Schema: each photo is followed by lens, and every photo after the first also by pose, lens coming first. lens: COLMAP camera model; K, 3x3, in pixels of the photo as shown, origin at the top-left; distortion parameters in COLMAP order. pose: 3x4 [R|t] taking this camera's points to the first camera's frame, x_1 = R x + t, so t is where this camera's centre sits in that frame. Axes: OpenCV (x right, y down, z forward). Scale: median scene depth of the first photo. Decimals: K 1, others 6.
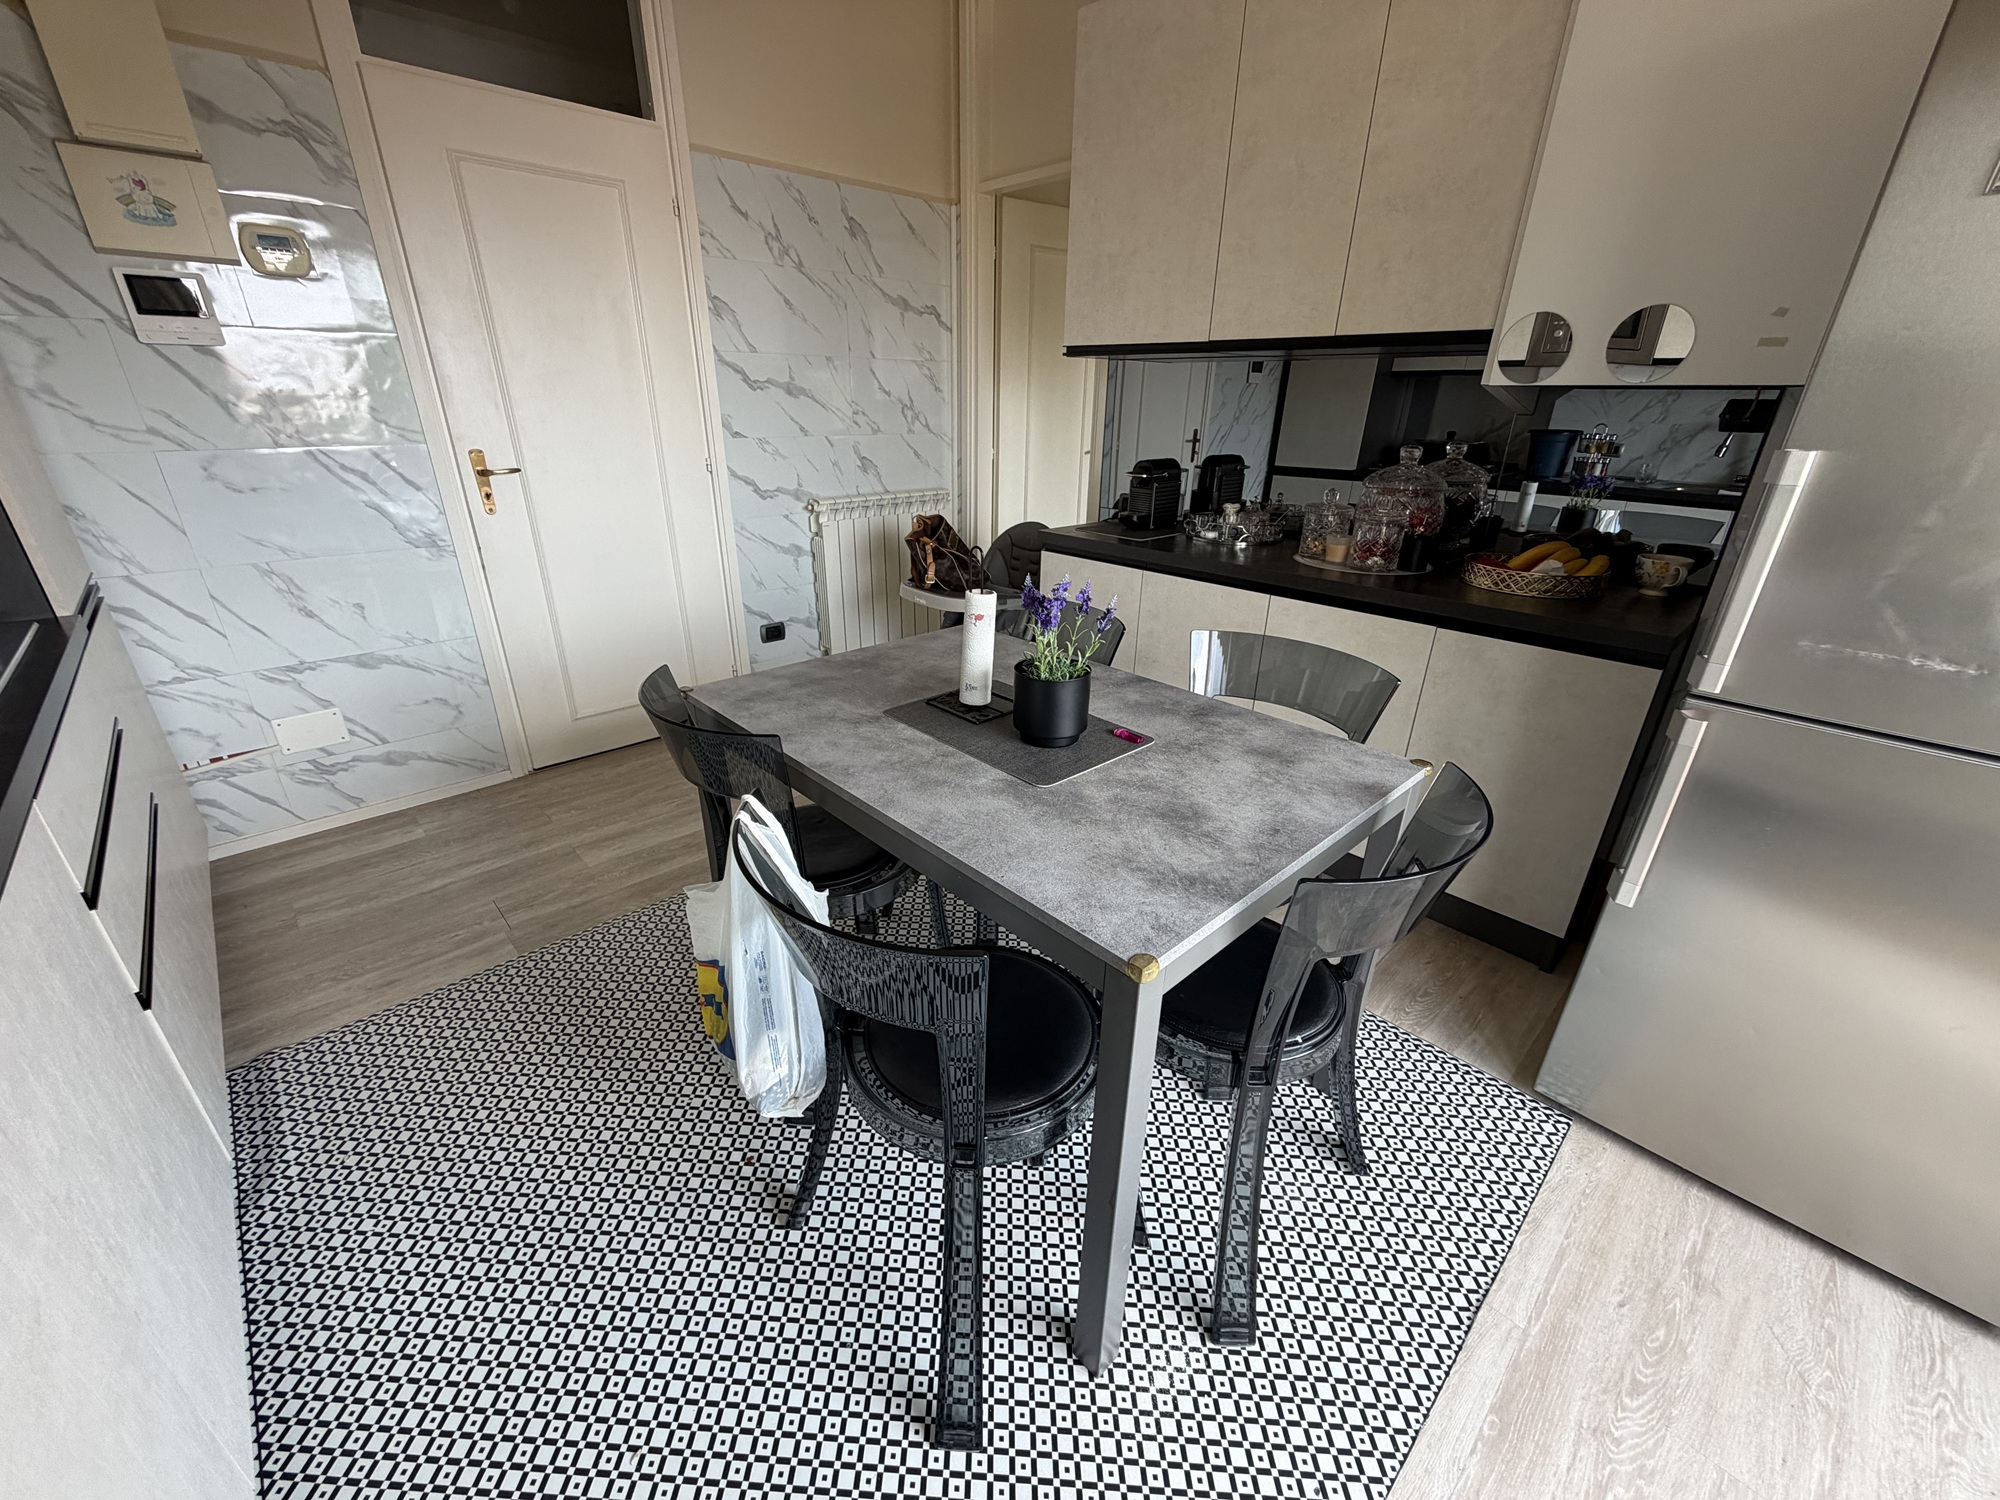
lens RADIAL K [[797.9, 0, 995.6], [0, 797.9, 750.3], [0, 0, 1]] dist [0.000174, -0.000218]
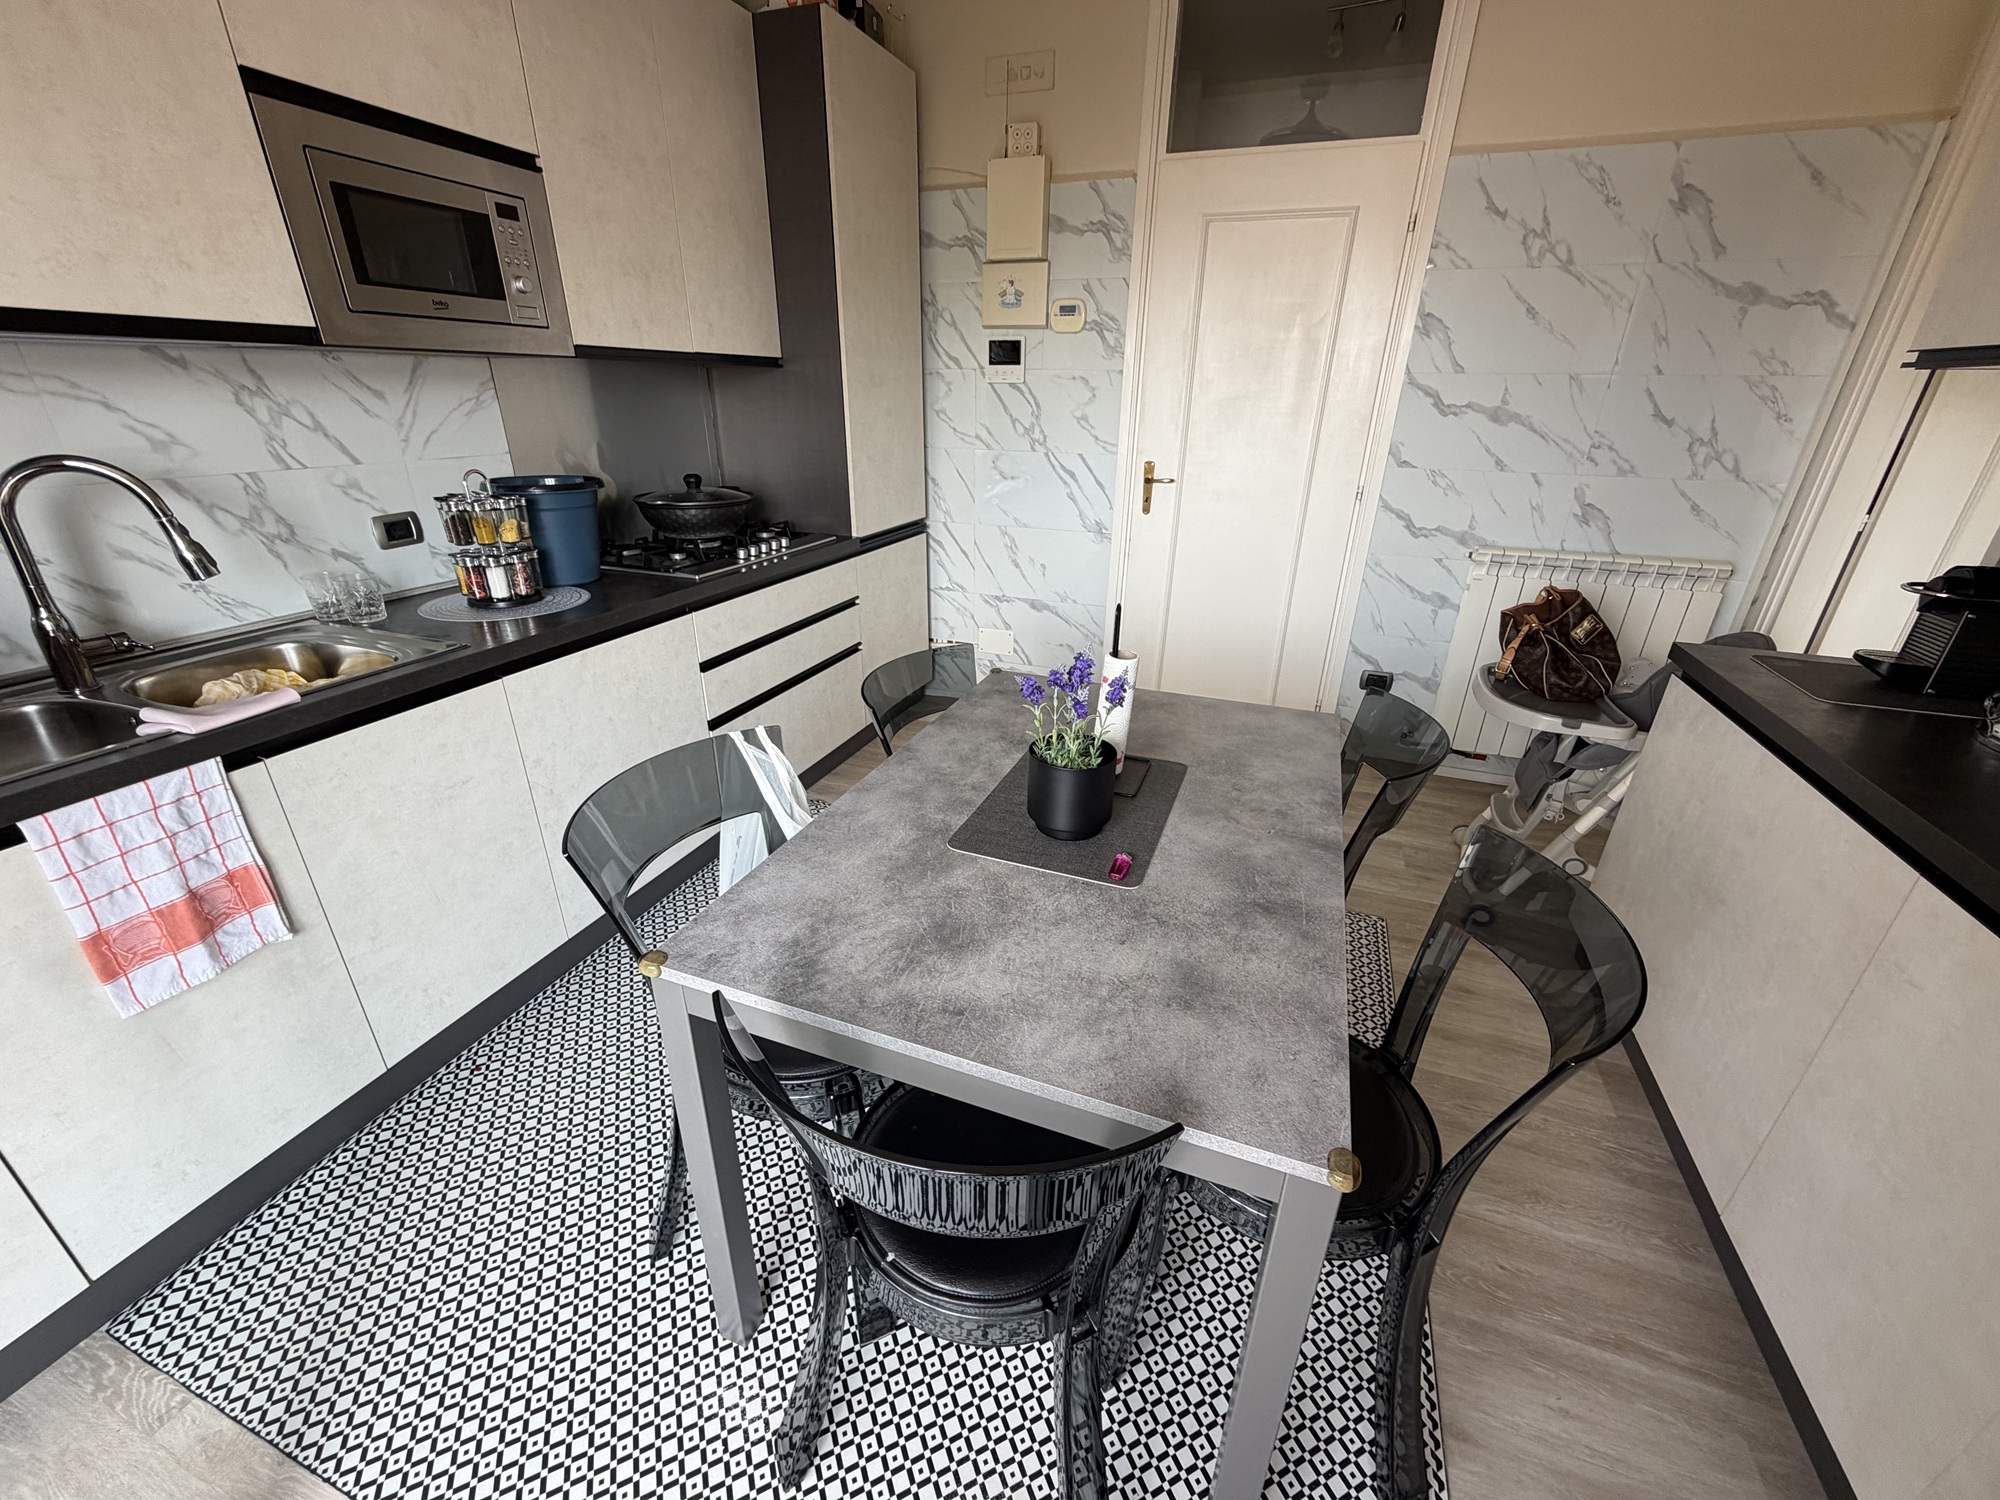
lens RADIAL K [[797.9, 0, 993.6], [0, 797.9, 749.4], [0, 0, 1]] dist [0.000174, -0.000218]
pose [[0.439239, 0.362525, -0.821976, 0.485991], [-0.372190, 0.906181, 0.200776, -0.159565], [0.817645, 0.217743, 0.532958, 0.298185]]
